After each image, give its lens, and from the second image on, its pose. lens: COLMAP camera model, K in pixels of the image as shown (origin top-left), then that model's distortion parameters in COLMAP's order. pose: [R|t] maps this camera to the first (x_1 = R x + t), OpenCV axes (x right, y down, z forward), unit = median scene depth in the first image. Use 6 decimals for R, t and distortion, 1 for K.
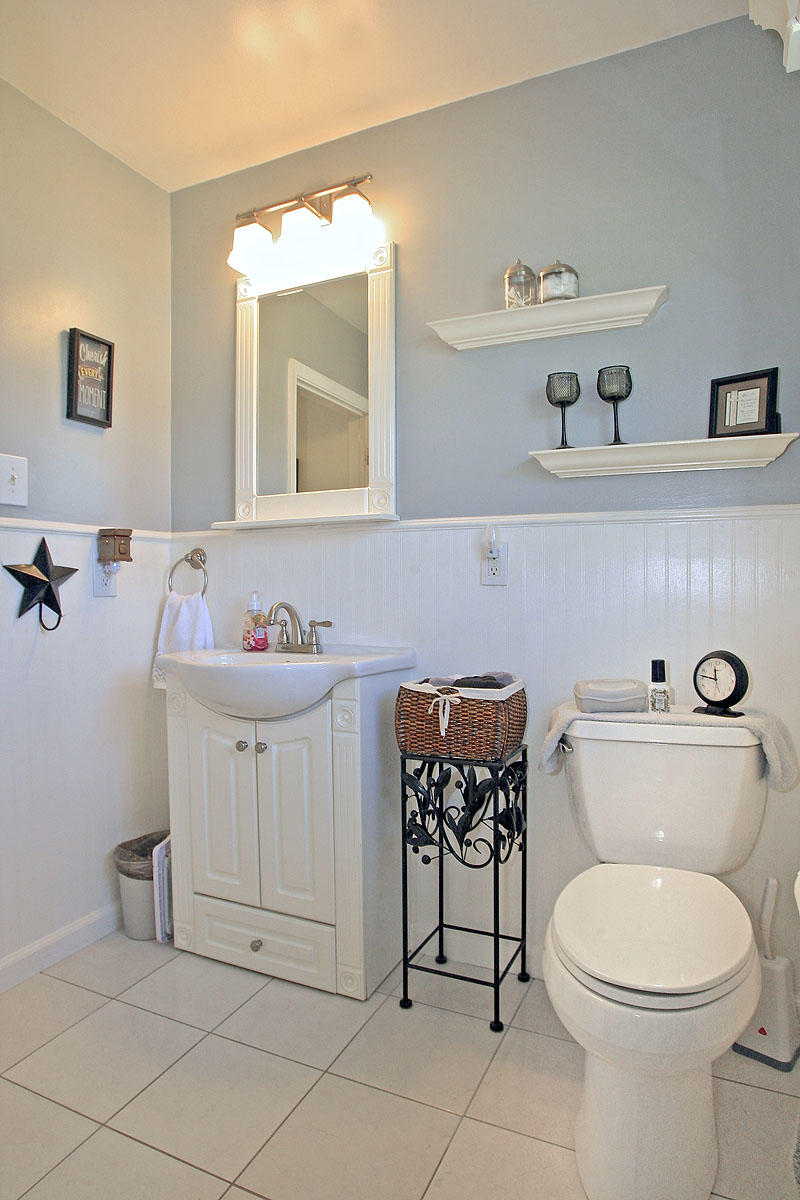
lens RADIAL K [[709.7, 0, 398.5], [0, 709.7, 585.8], [0, 0, 1]] dist [-0.052586, 0.002299]
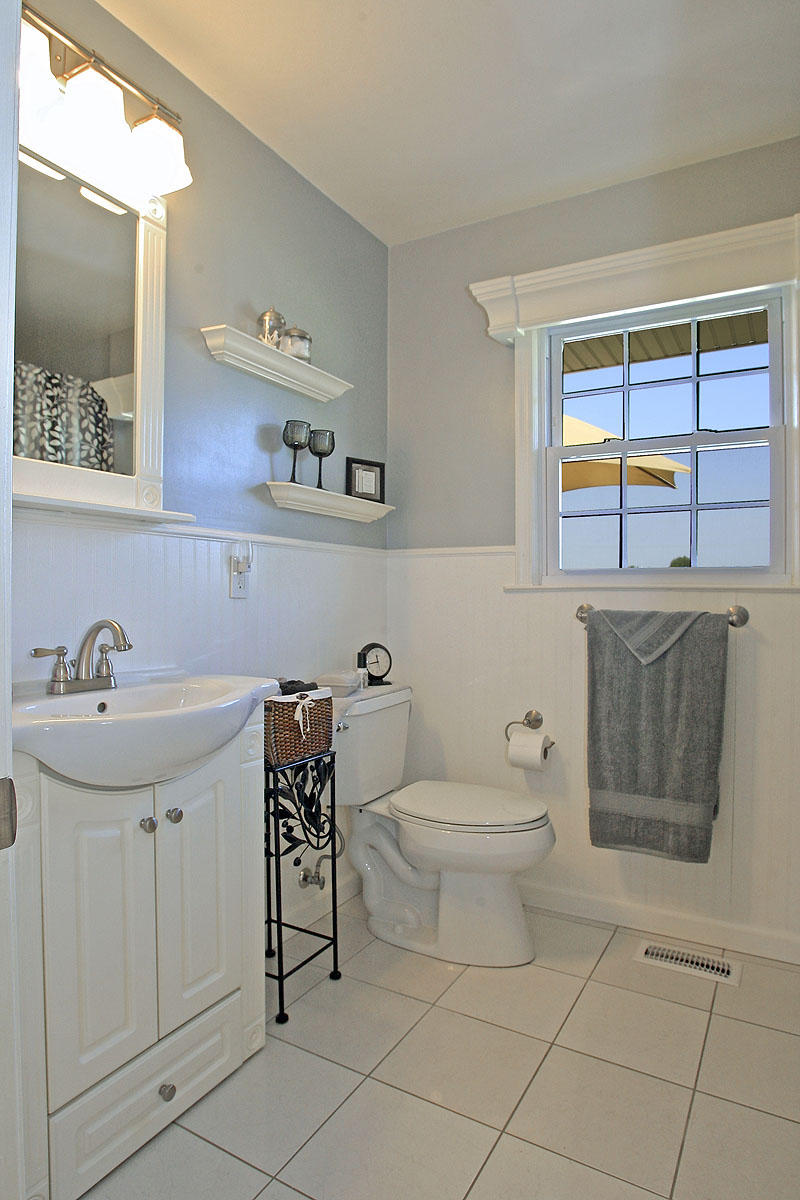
lens RADIAL K [[727.4, 0, 400.0], [0, 727.4, 600.0], [0, 0, 1]] dist [-0.143910, 0.108963]
pose [[0.062254, 0.009797, 0.998012, -0.944149], [0.004628, 0.999938, -0.010105, 0.014233], [-0.998050, 0.005248, 0.062205, 0.738721]]
